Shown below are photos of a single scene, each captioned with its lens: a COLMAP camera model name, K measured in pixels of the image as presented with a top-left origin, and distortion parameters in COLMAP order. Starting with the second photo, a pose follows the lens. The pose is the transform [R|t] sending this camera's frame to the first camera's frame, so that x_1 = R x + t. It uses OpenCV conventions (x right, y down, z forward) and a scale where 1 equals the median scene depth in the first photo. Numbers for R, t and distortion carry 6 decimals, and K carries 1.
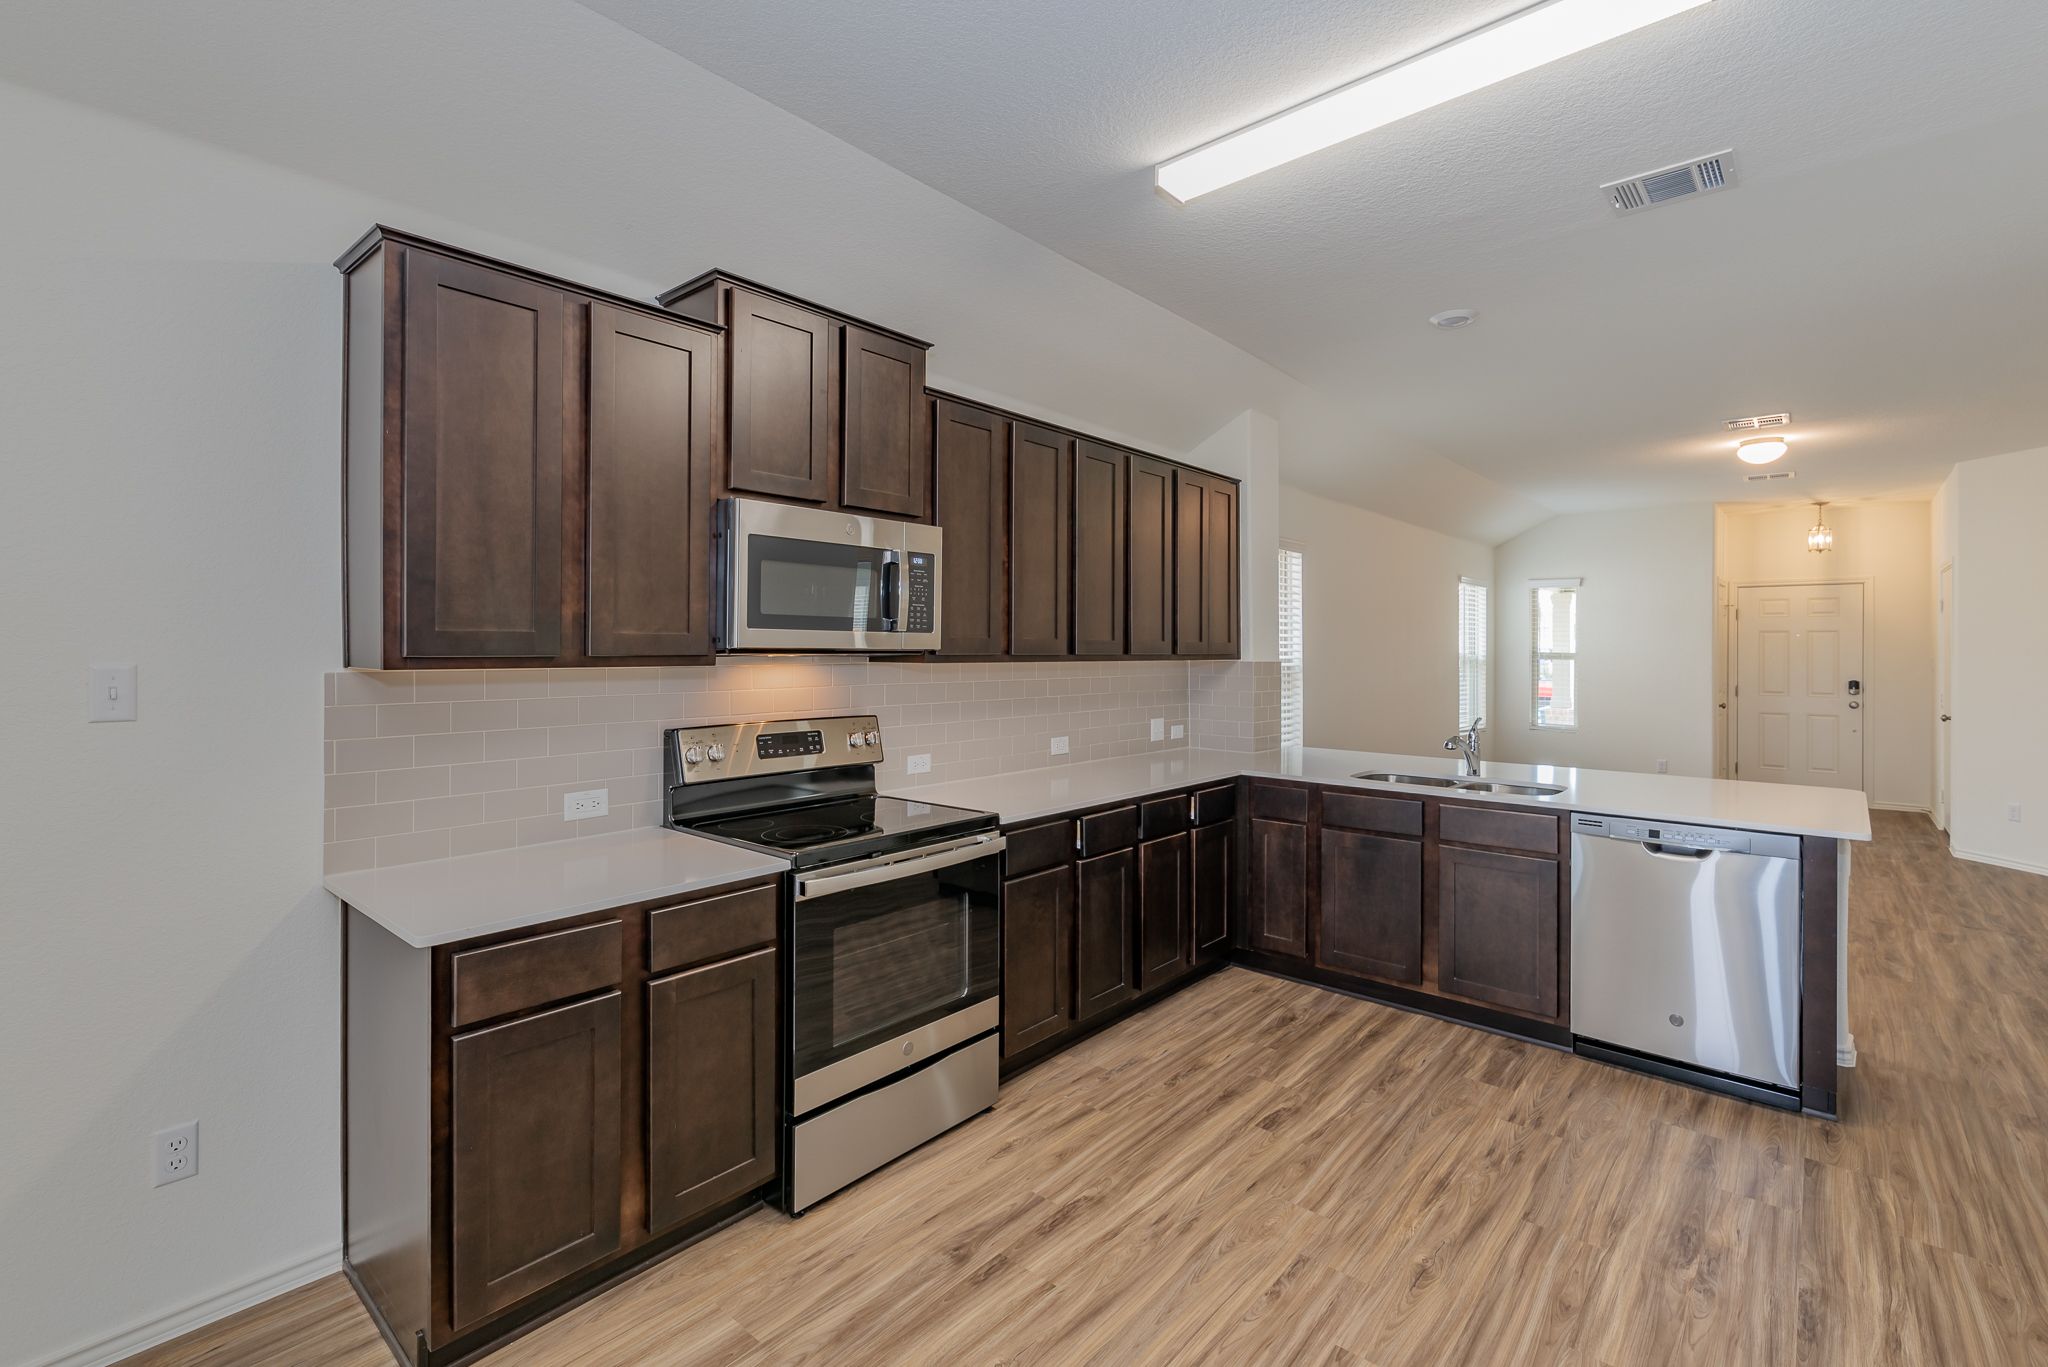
lens RADIAL K [[896.5, 0, 1028.3], [0, 896.5, 645.9], [0, 0, 1]] dist [0.007941, -0.001660]
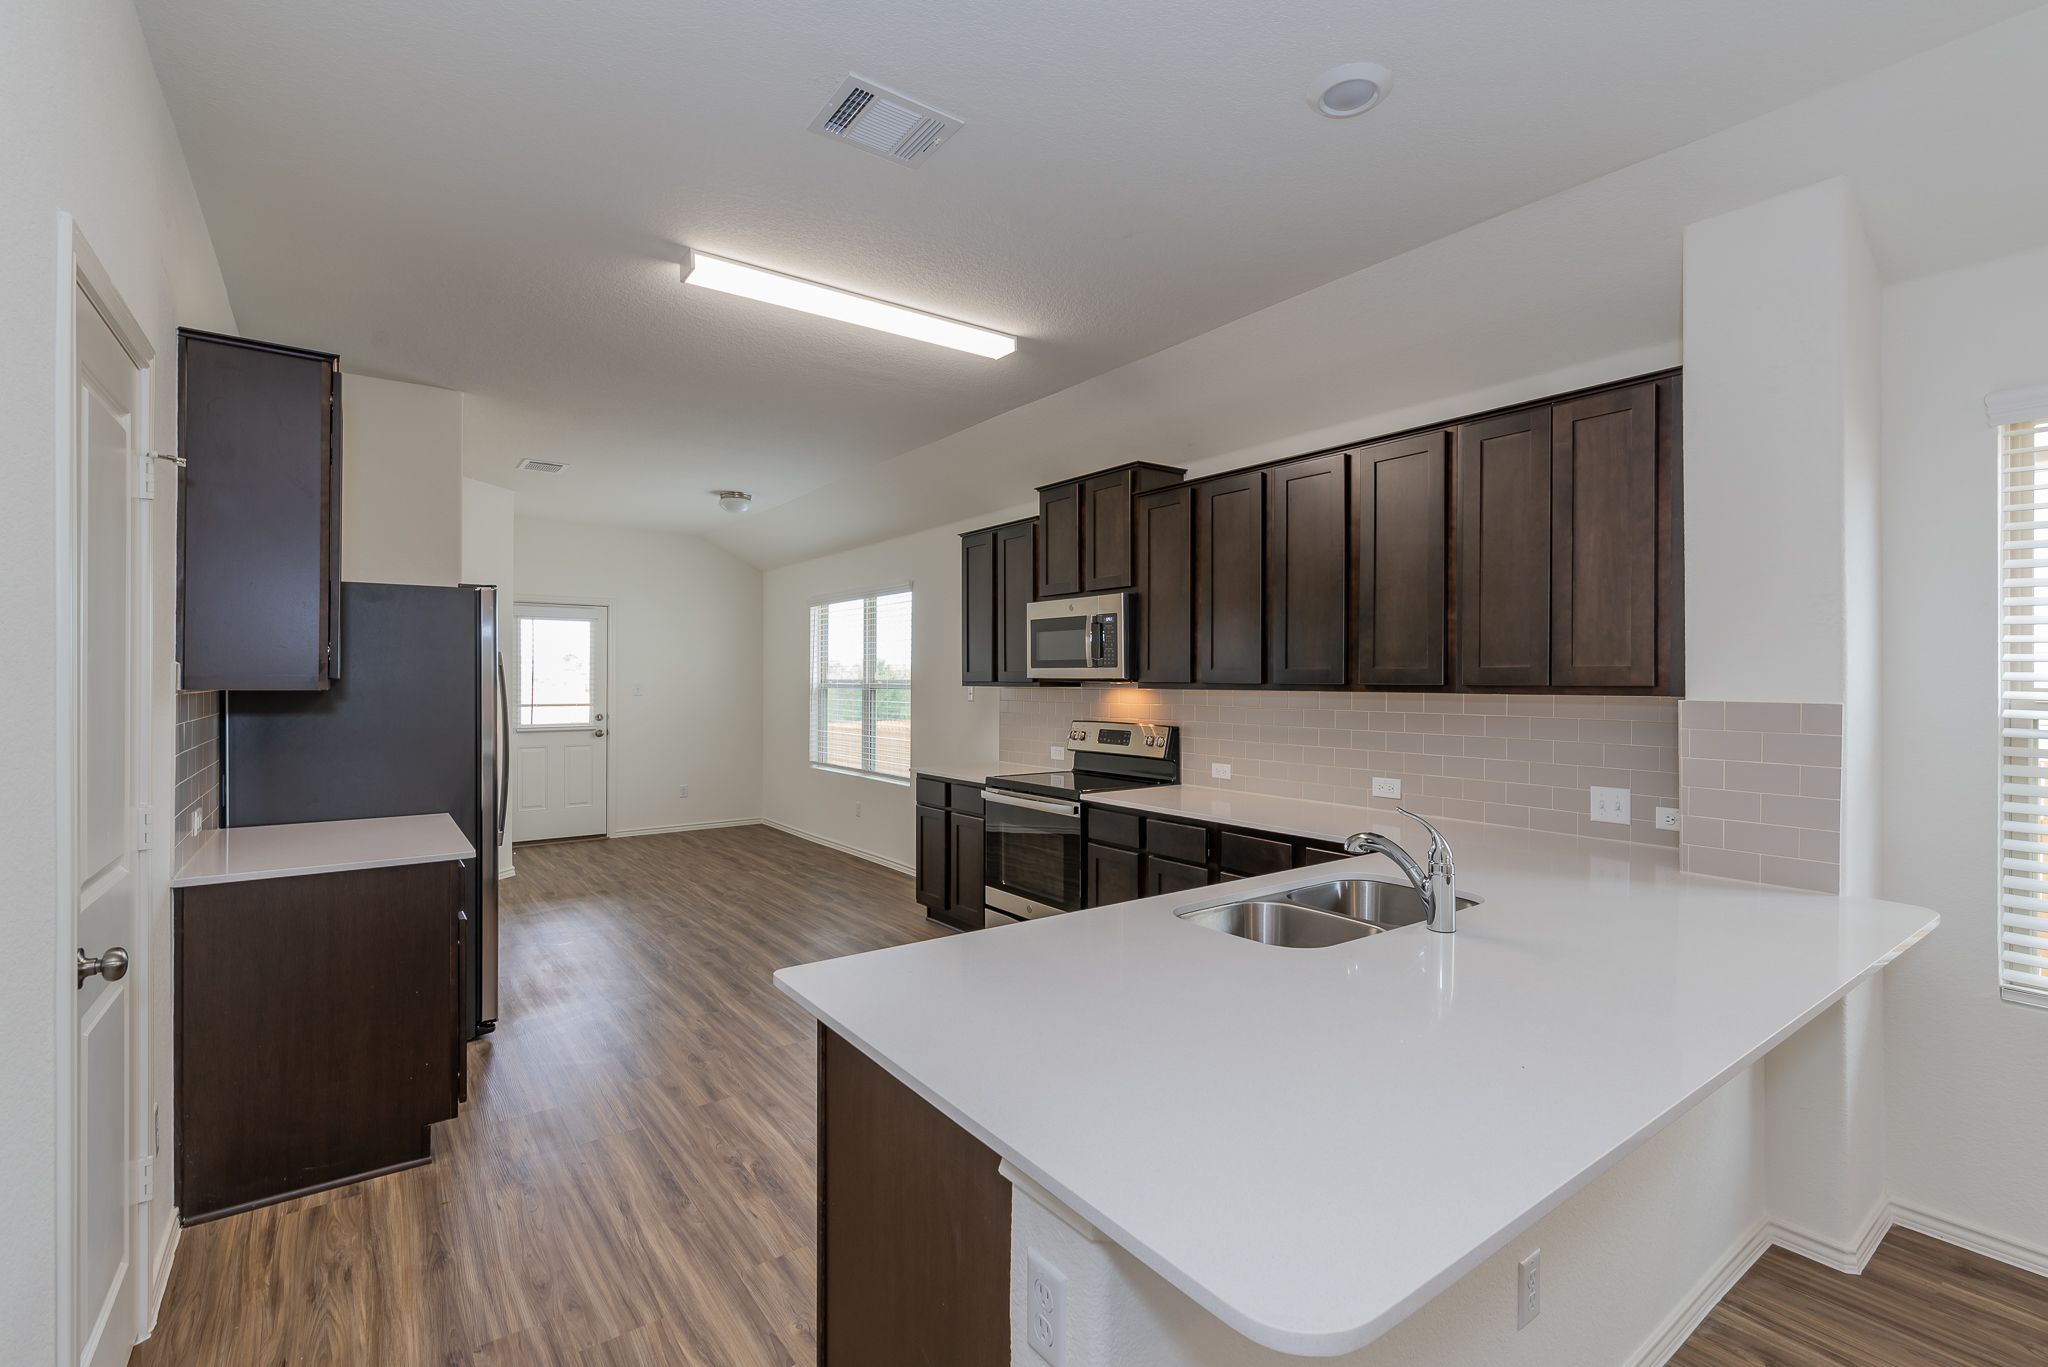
lens RADIAL K [[896.5, 0, 1041.2], [0, 896.5, 665.0], [0, 0, 1]] dist [0.007941, -0.001660]
pose [[-0.184218, -0.021777, -0.982644, 1.409995], [-0.000949, 0.999758, -0.021978, 0.014897], [0.982885, -0.003117, -0.184194, 1.208515]]
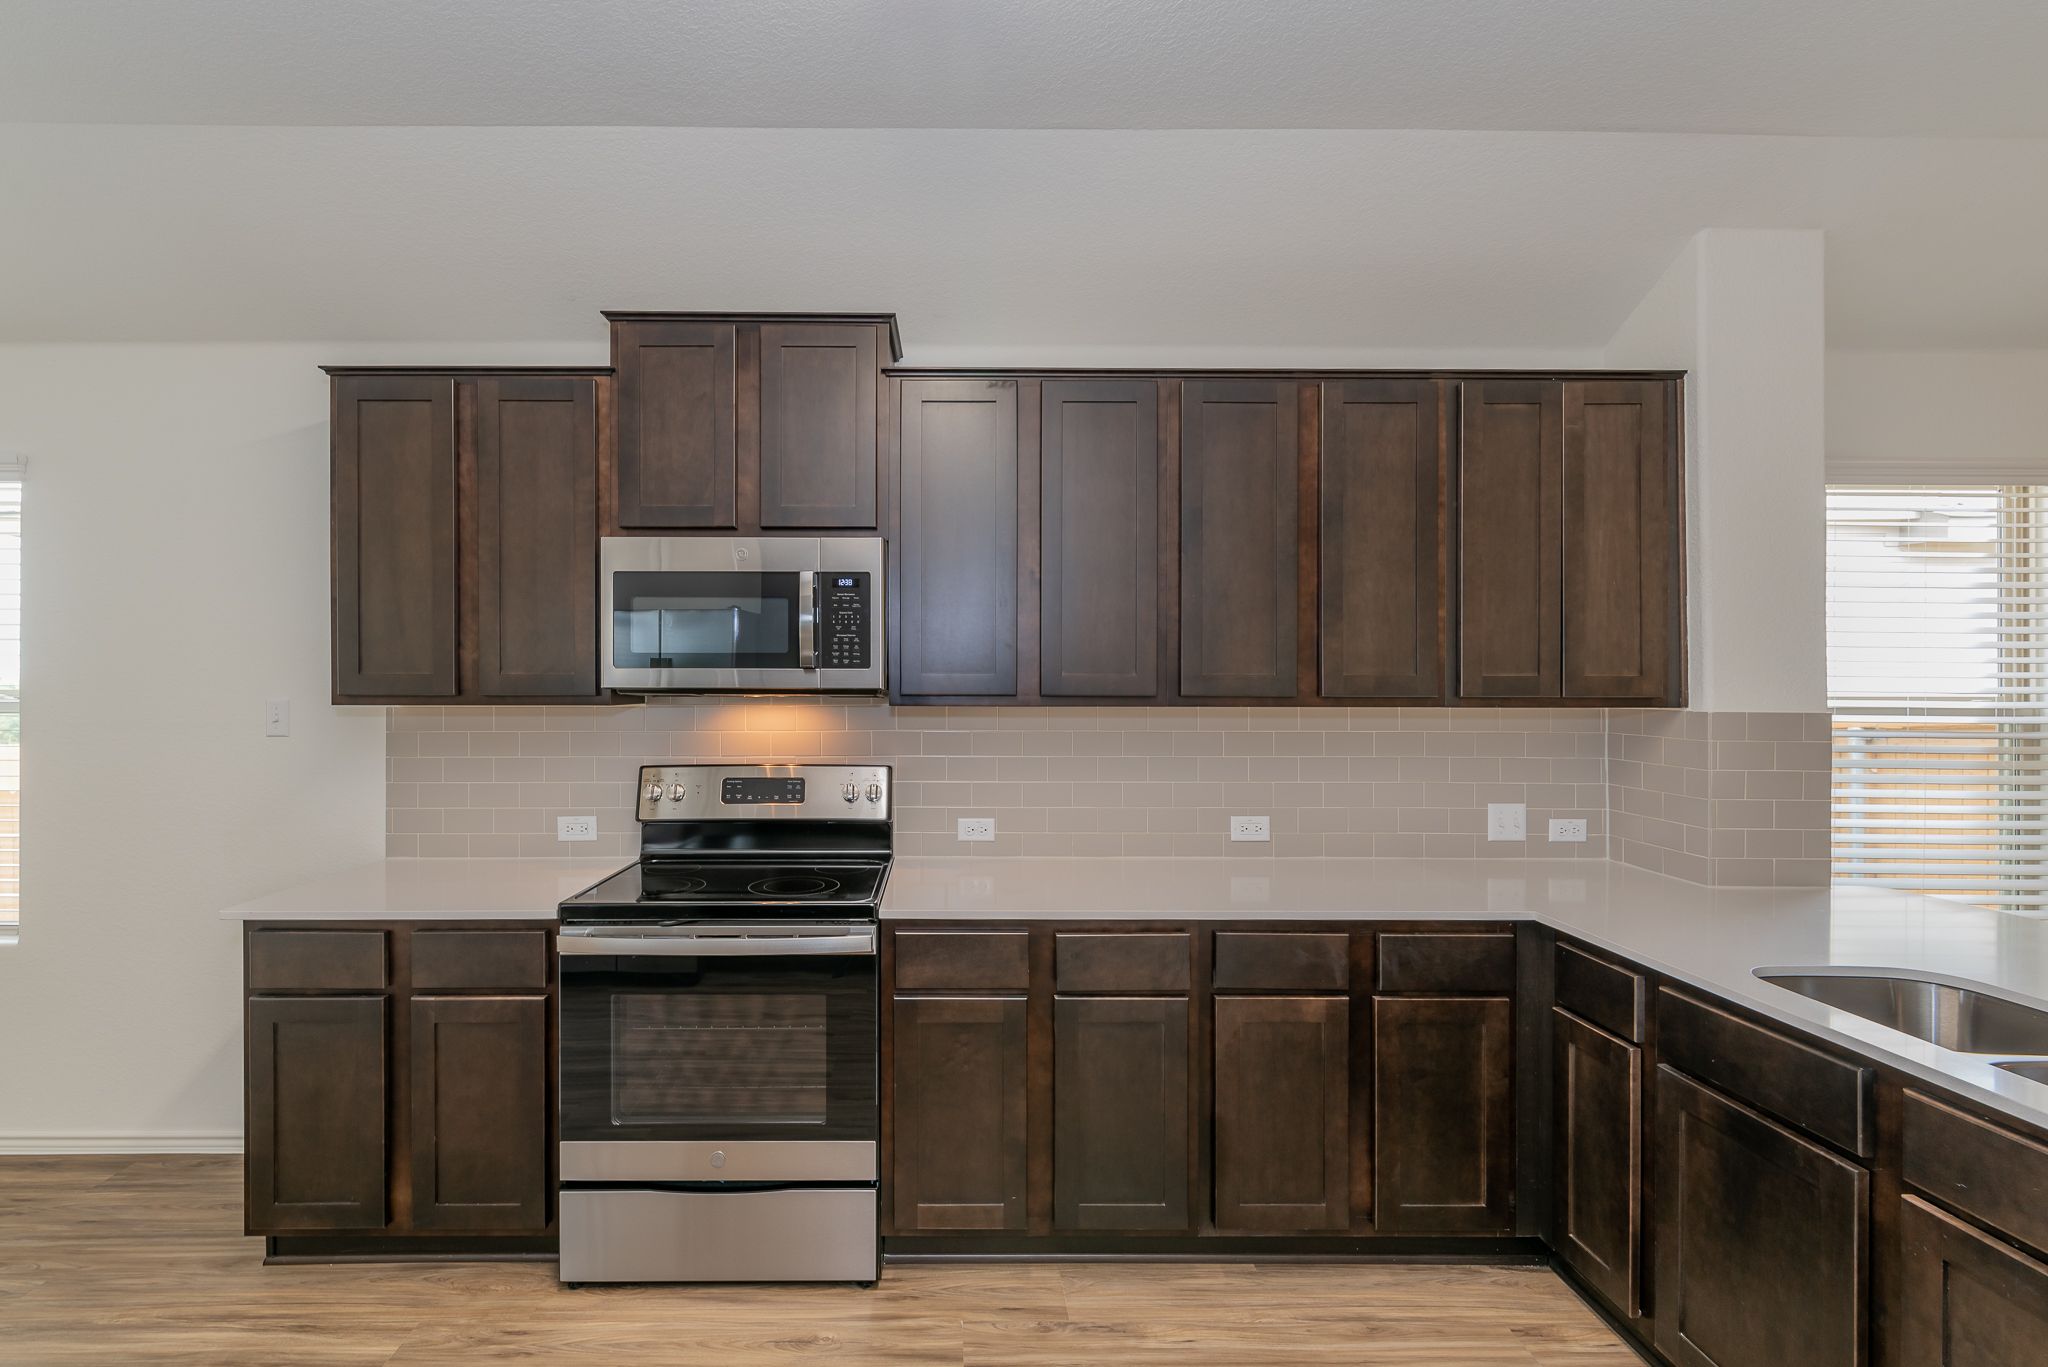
lens RADIAL K [[896.5, 0, 983.8], [0, 896.5, 691.7], [0, 0, 1]] dist [0.007941, -0.001660]
pose [[0.666725, 0.000217, -0.745303, 0.600552], [0.003634, 0.999987, 0.003542, 0.004288], [0.745295, -0.005070, 0.666716, 0.563103]]
